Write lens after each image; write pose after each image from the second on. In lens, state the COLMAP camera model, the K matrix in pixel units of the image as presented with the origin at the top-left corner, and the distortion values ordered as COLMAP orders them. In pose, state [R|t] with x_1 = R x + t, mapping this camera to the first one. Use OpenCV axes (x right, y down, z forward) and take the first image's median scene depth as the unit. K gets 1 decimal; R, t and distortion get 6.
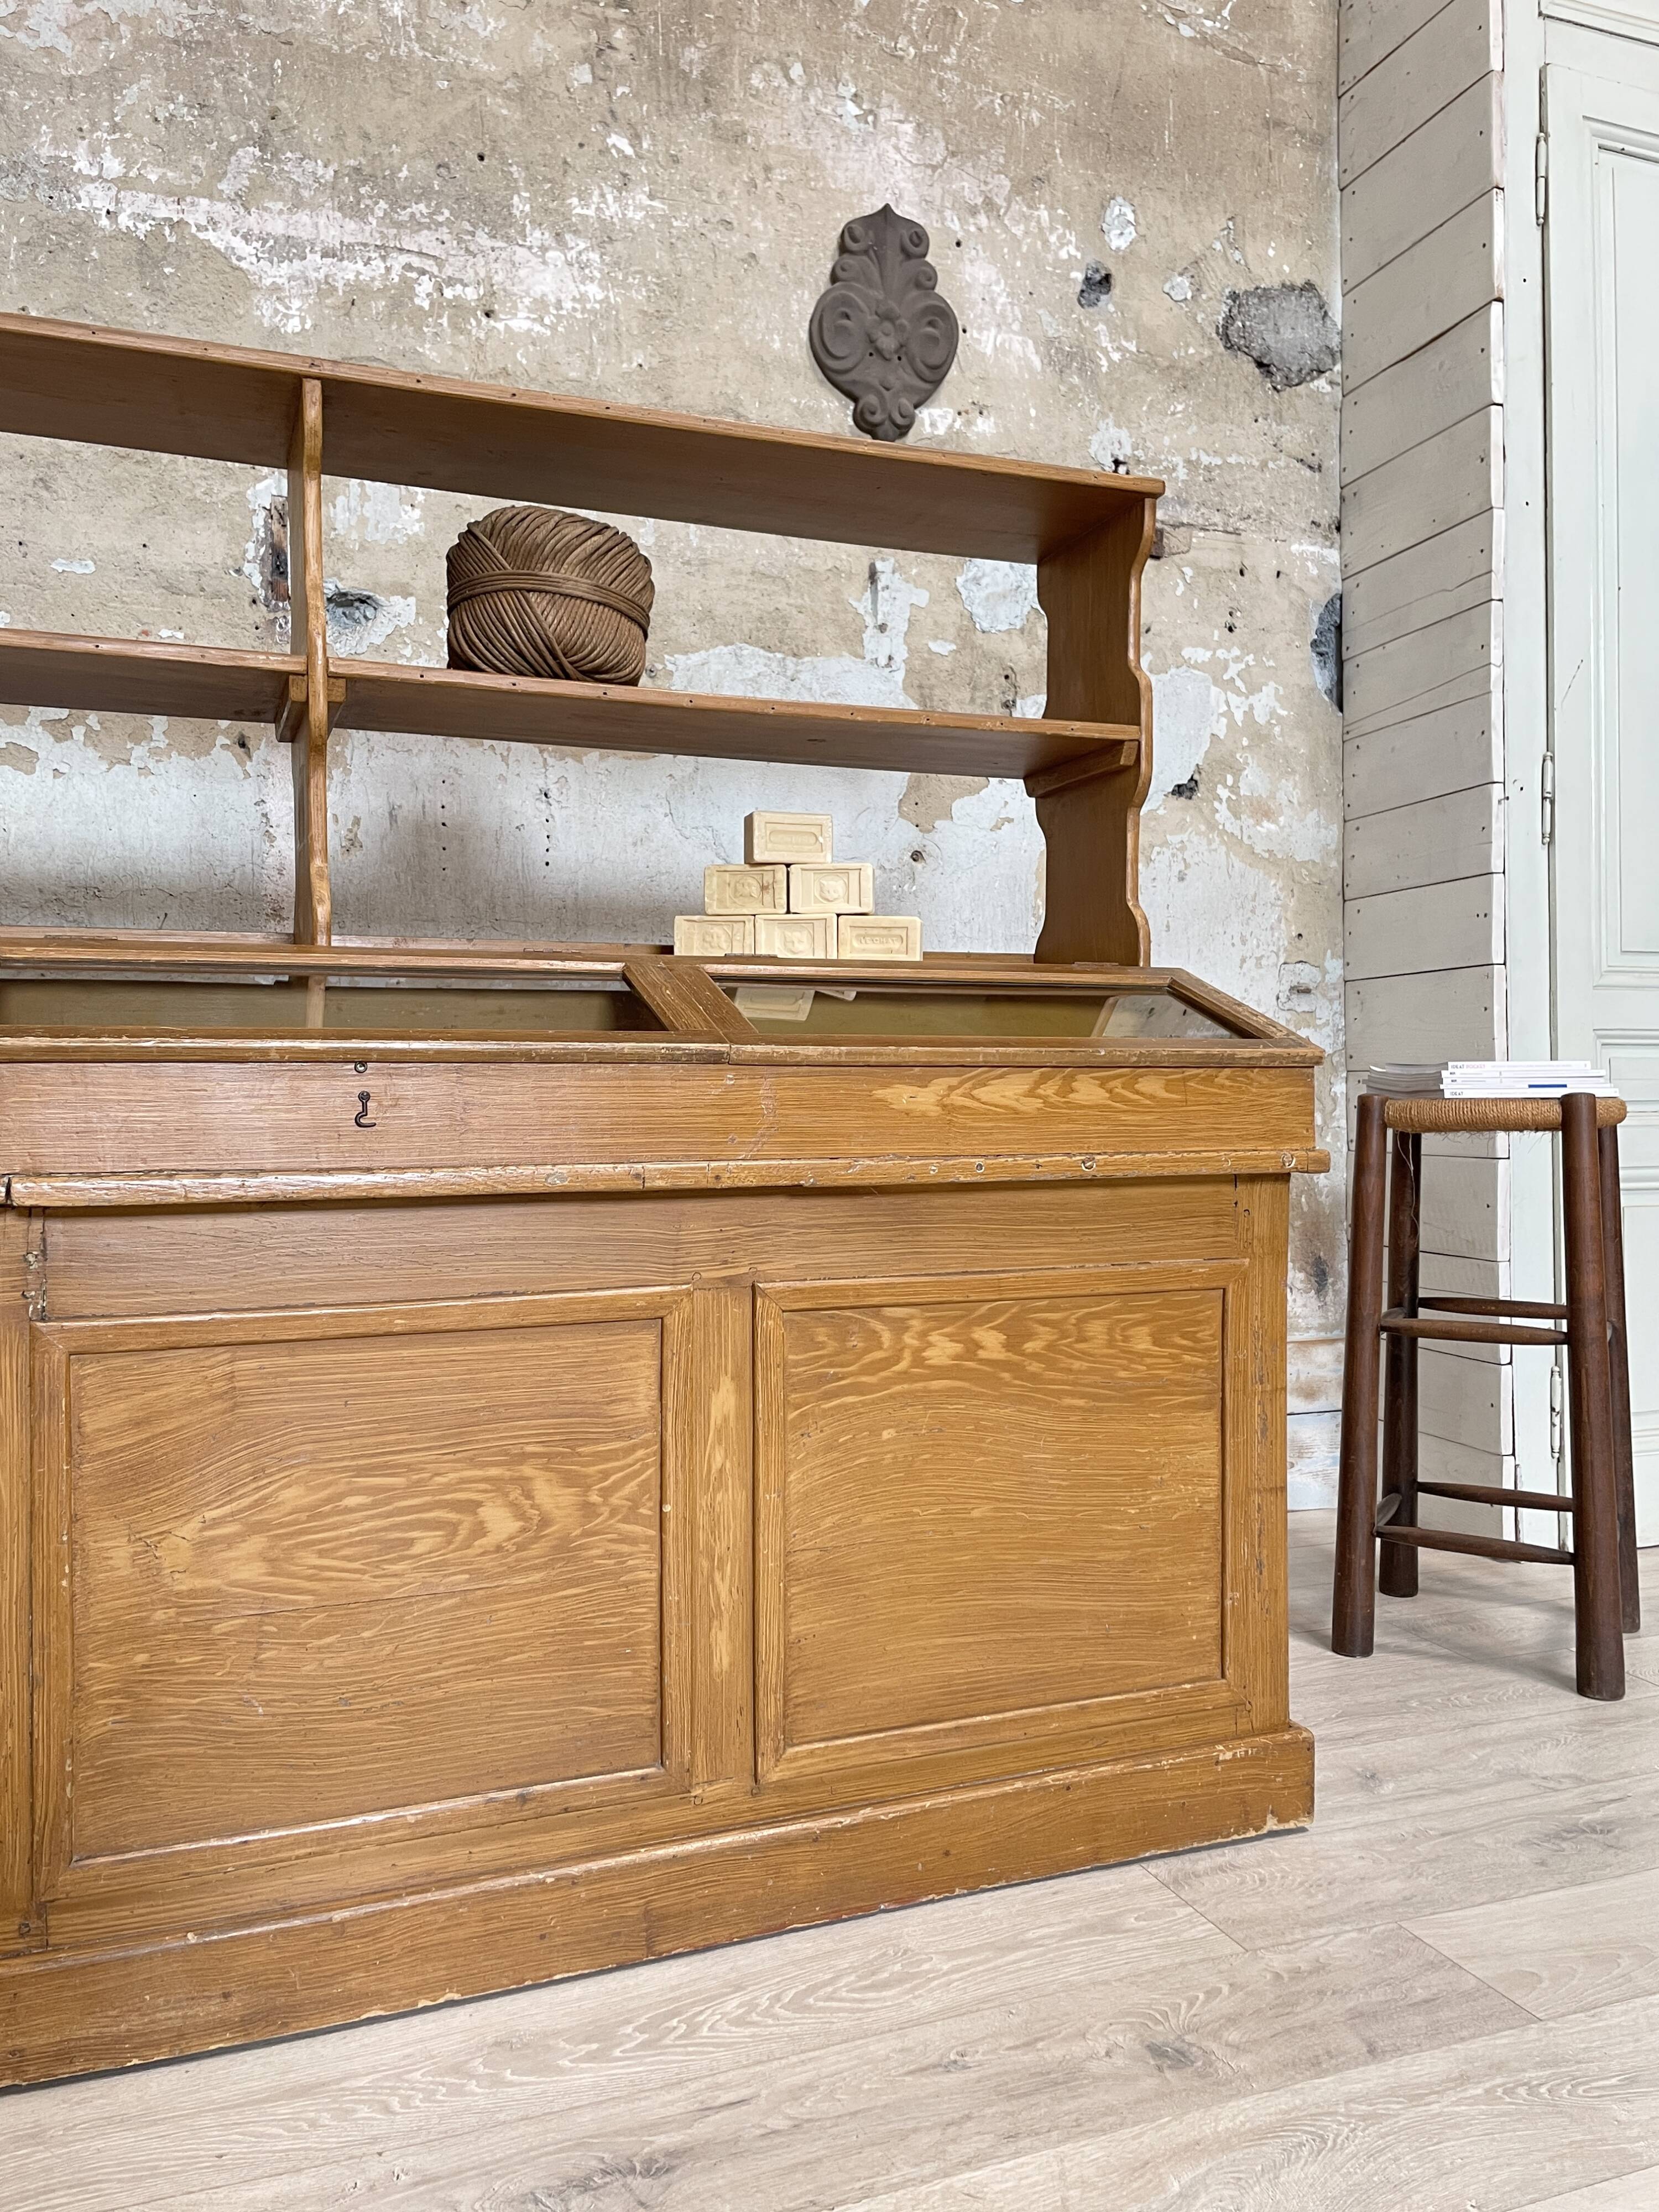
lens RADIAL K [[1675.5, 0, 838.0], [0, 1675.5, 1101.1], [0, 0, 1]] dist [0.085053, -0.106975]
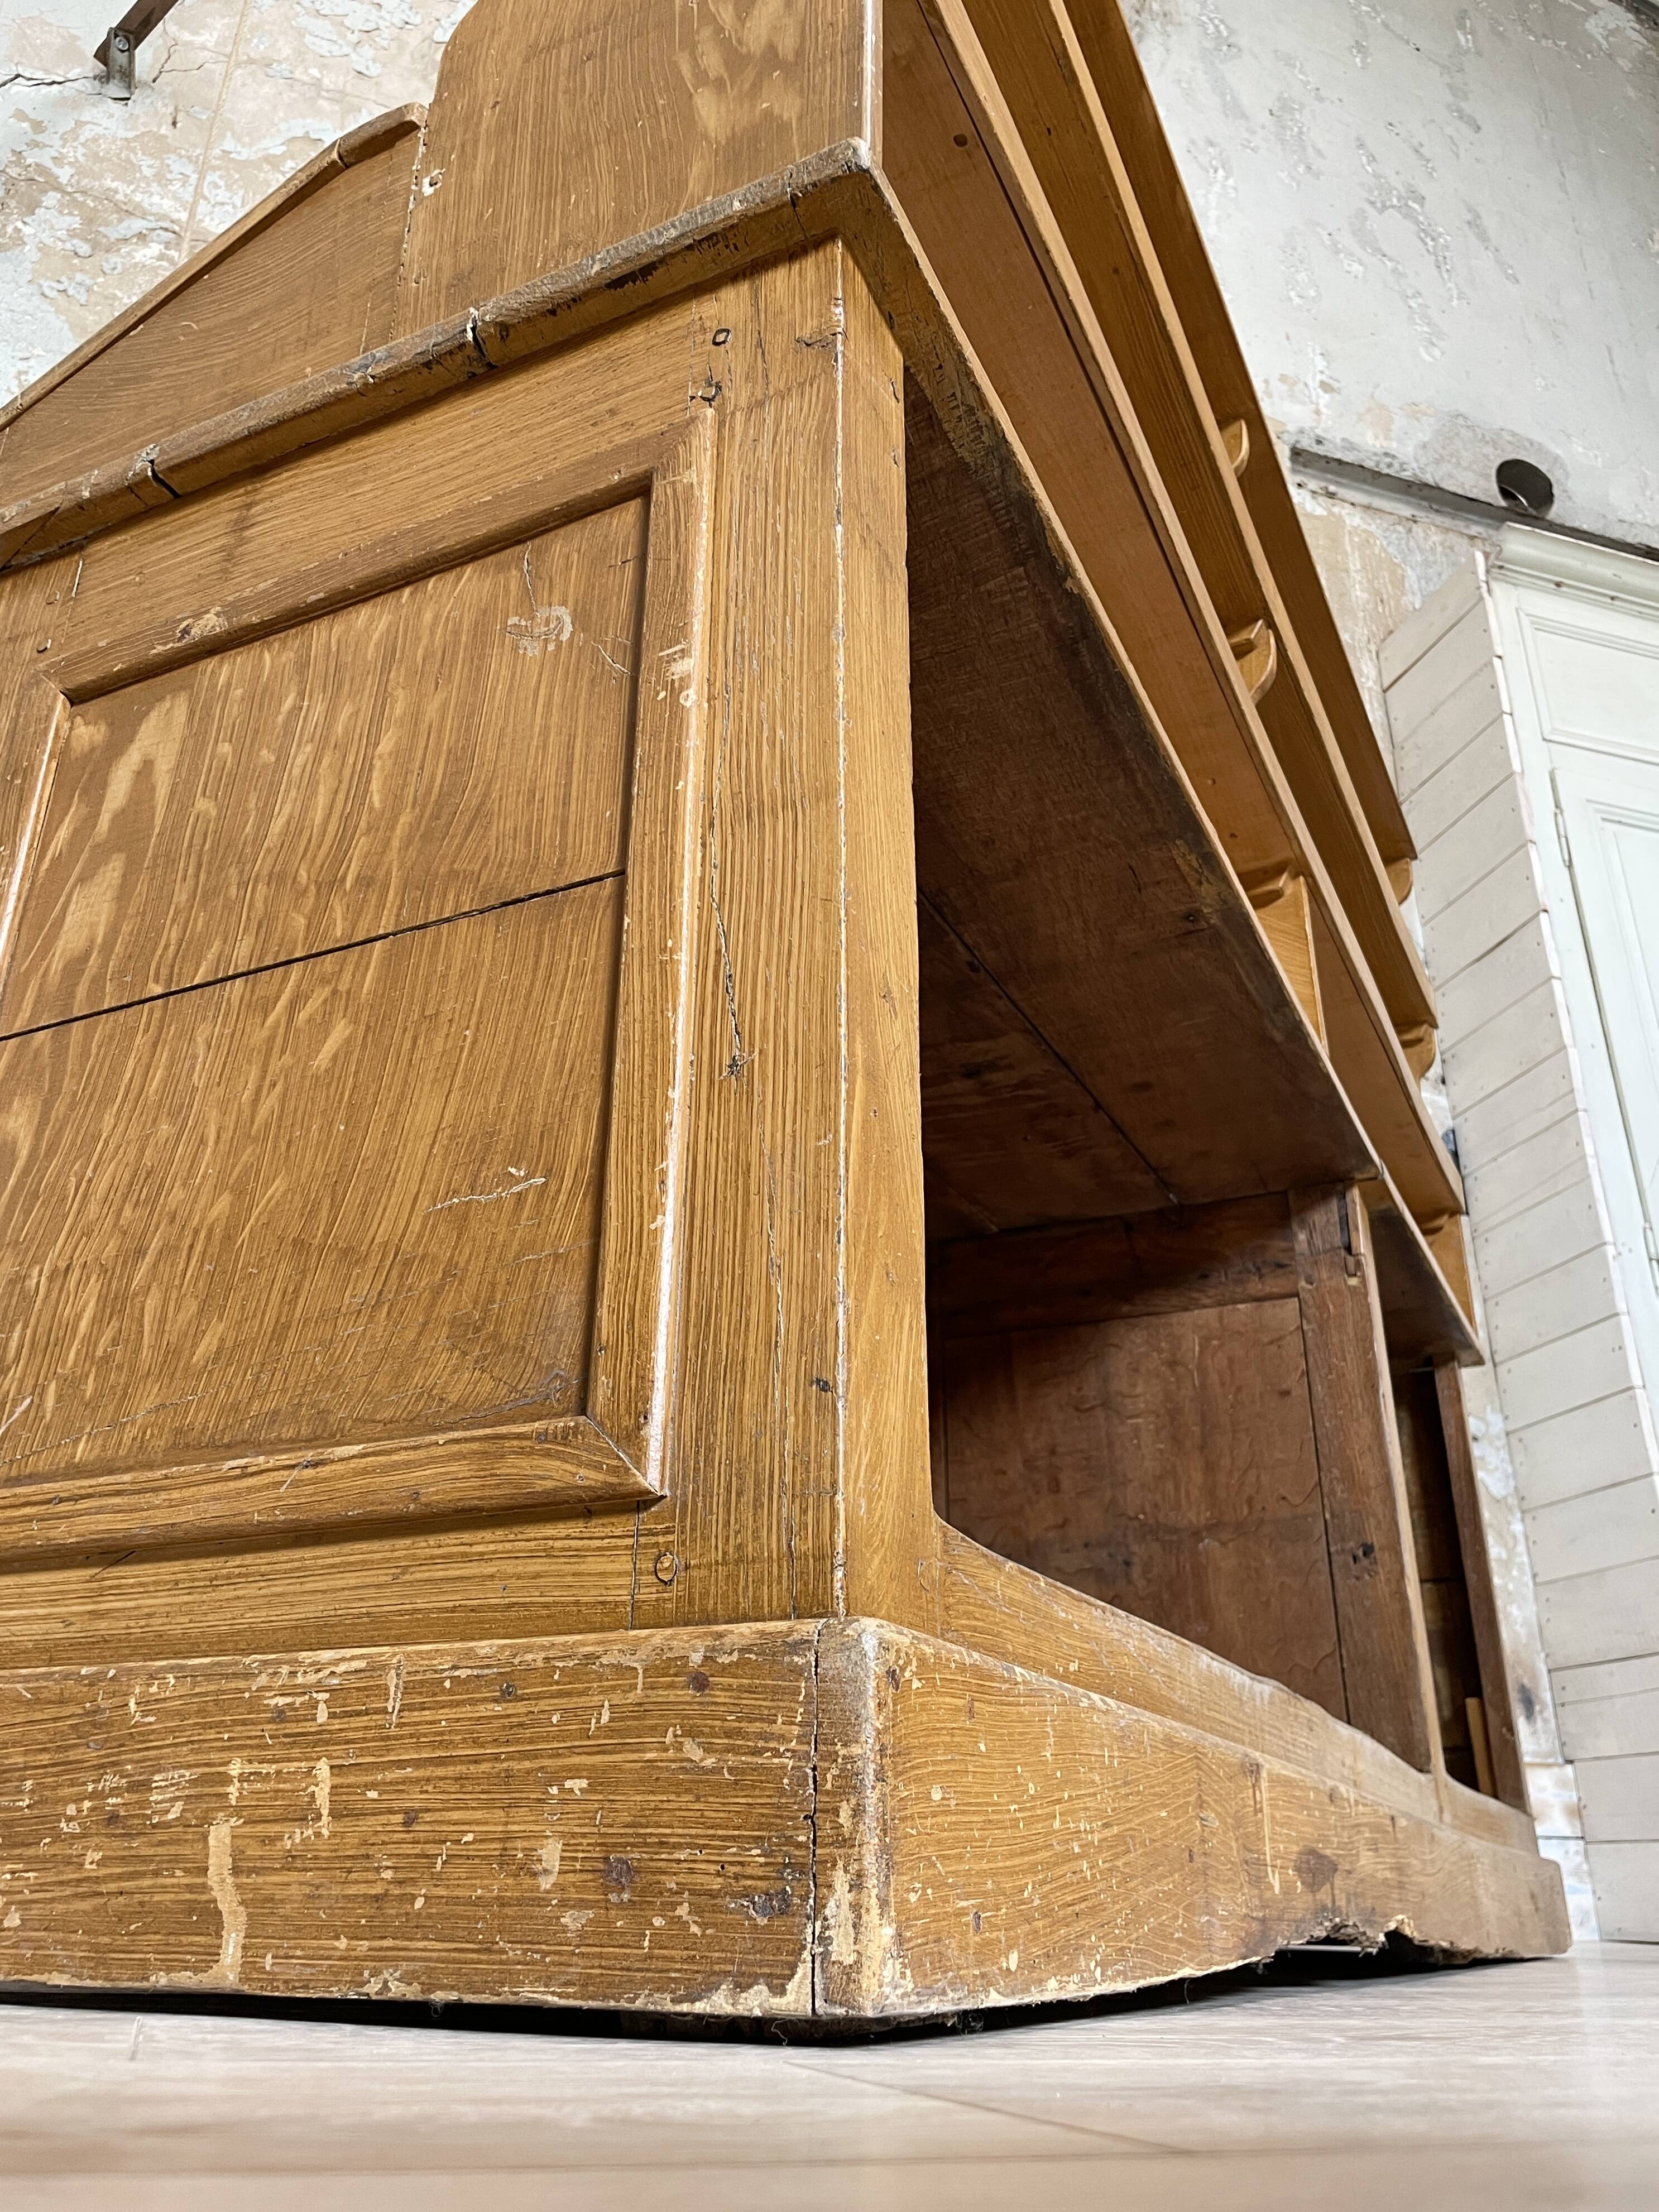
lens RADIAL K [[1726.8, 0, 833.6], [0, 1726.8, 1067.4], [0, 0, 1]] dist [0.064674, -0.090825]
pose [[0.999185, -0.000318, -0.040353, -0.122410], [-0.017470, 0.898007, -0.439633, 0.259731], [0.036377, 0.439980, 0.897270, -0.211441]]
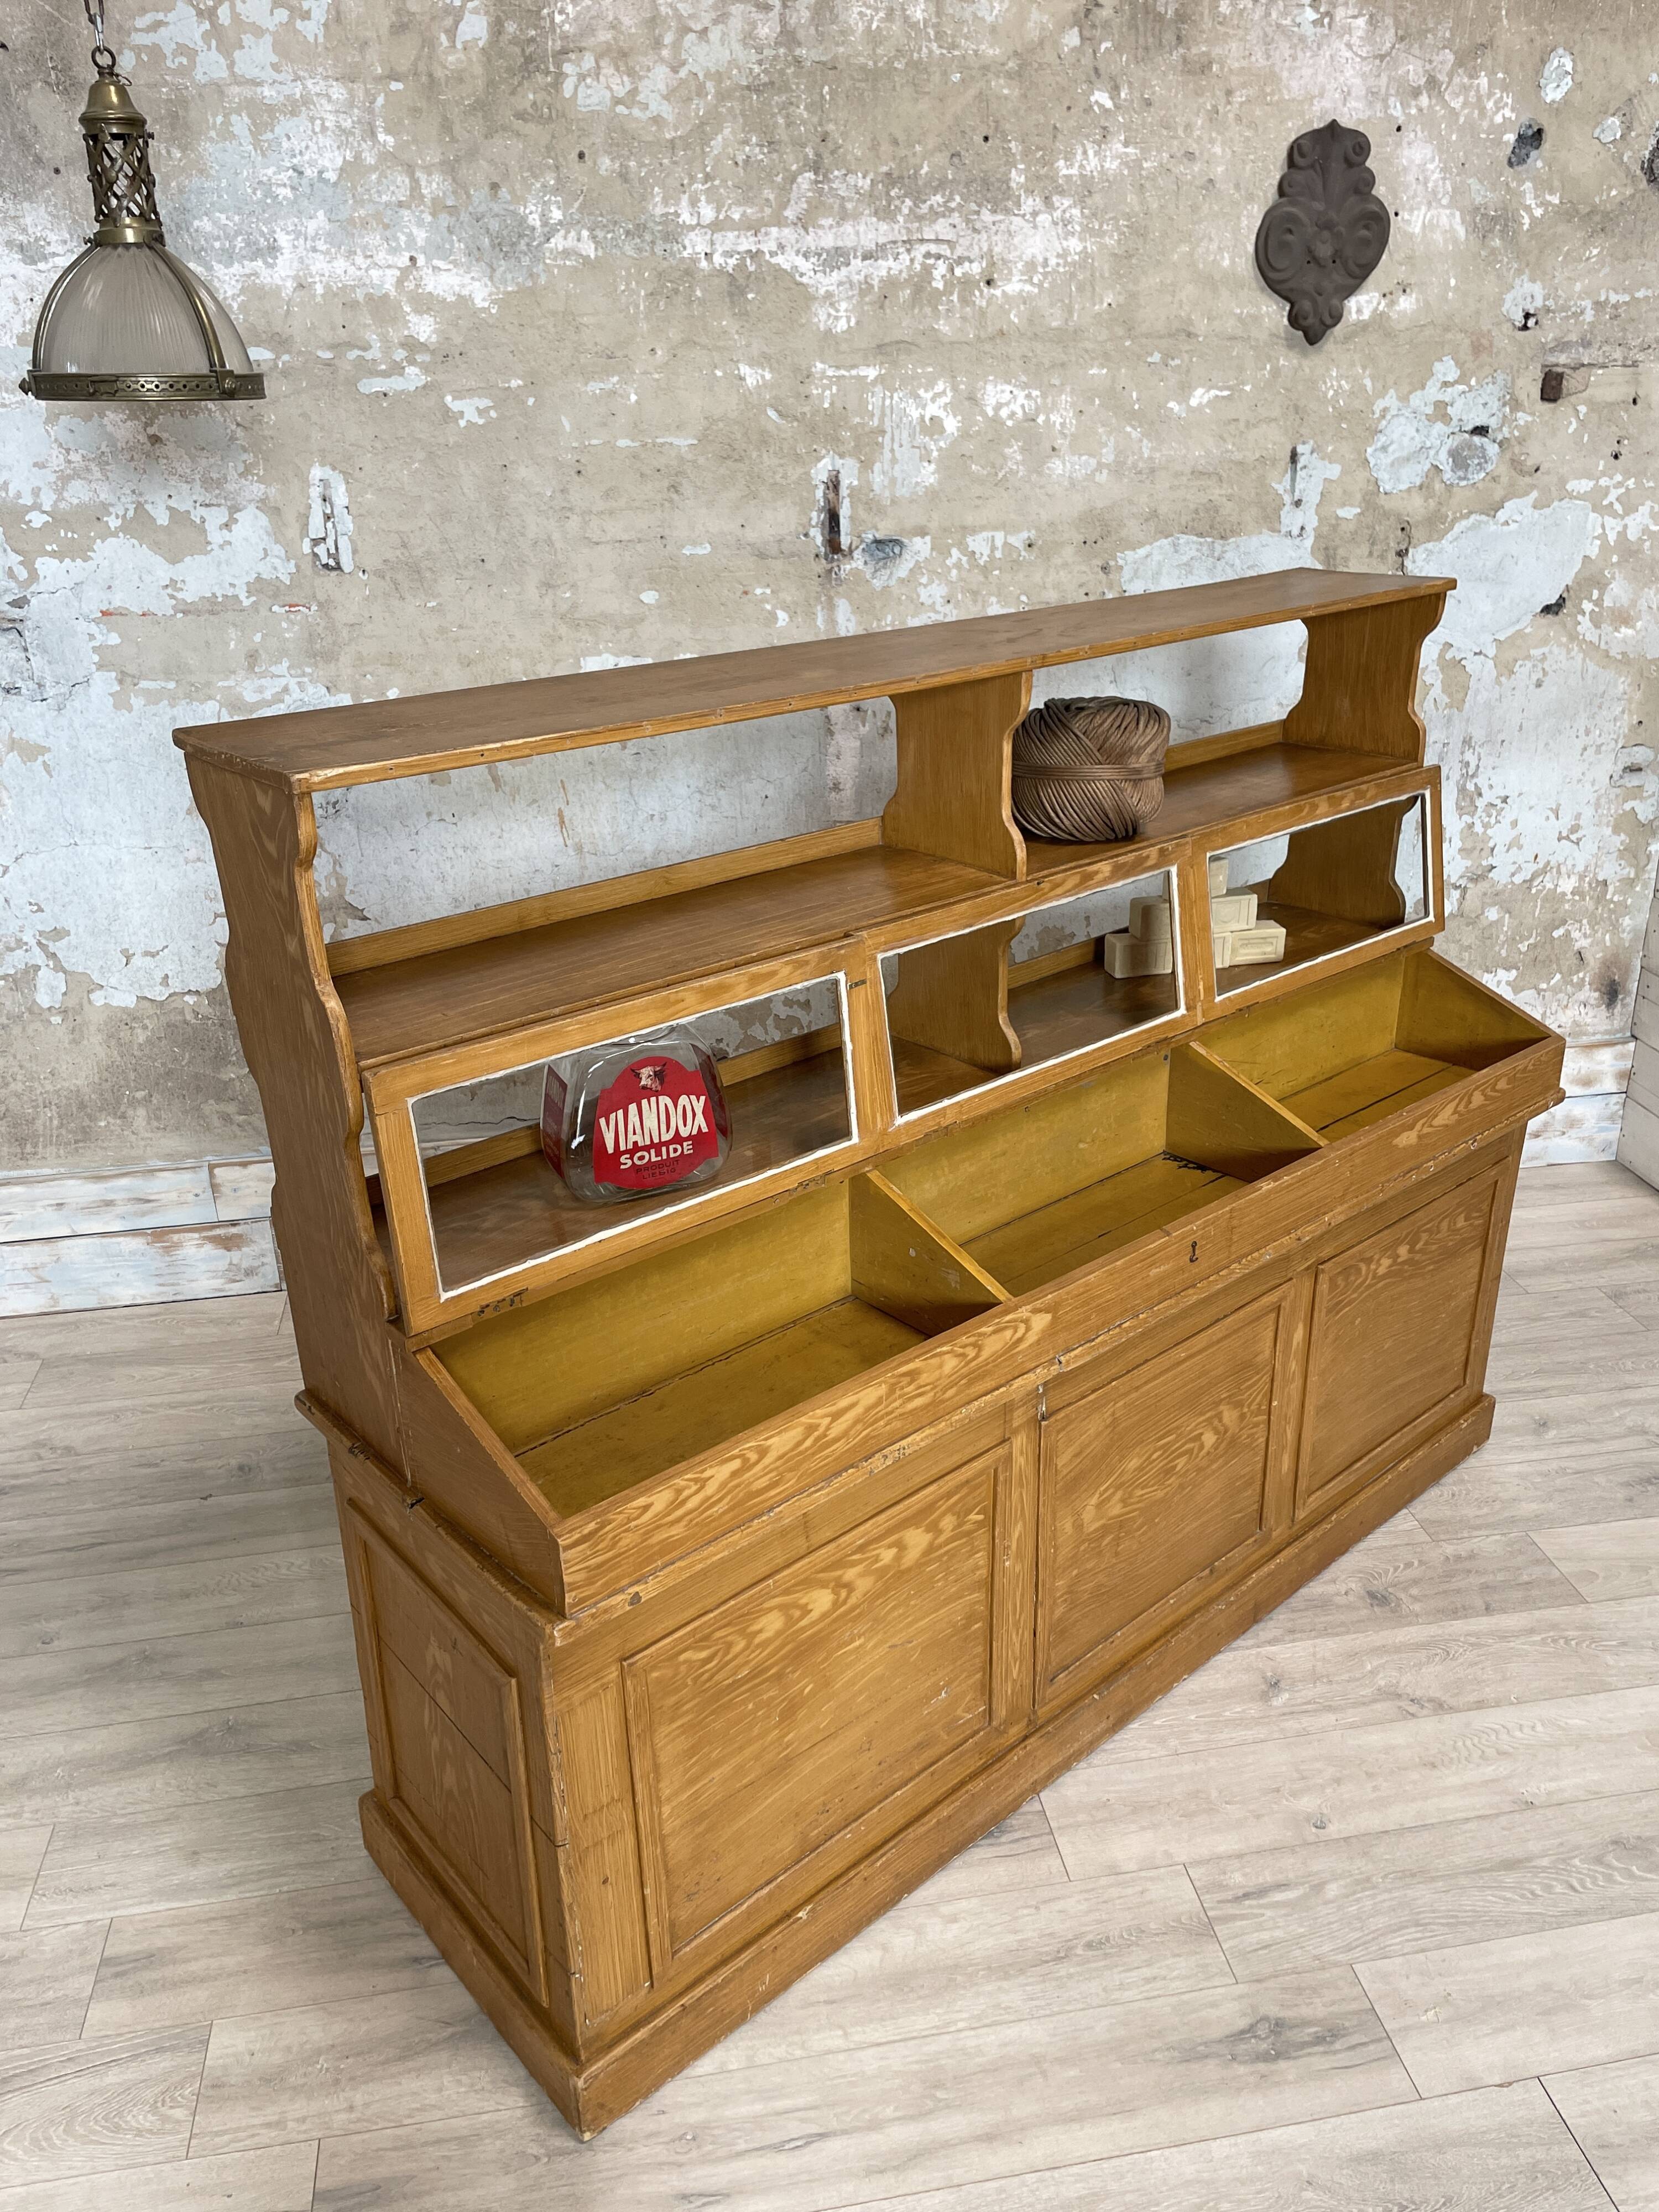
lens RADIAL K [[1675.5, 0, 837.9], [0, 1675.5, 1100.1], [0, 0, 1]] dist [0.085053, -0.106975]
pose [[0.979129, 0.059934, -0.194199, -0.034817], [0.020166, 0.922164, 0.386274, -0.360708], [0.202235, -0.382128, 0.901709, -0.329796]]
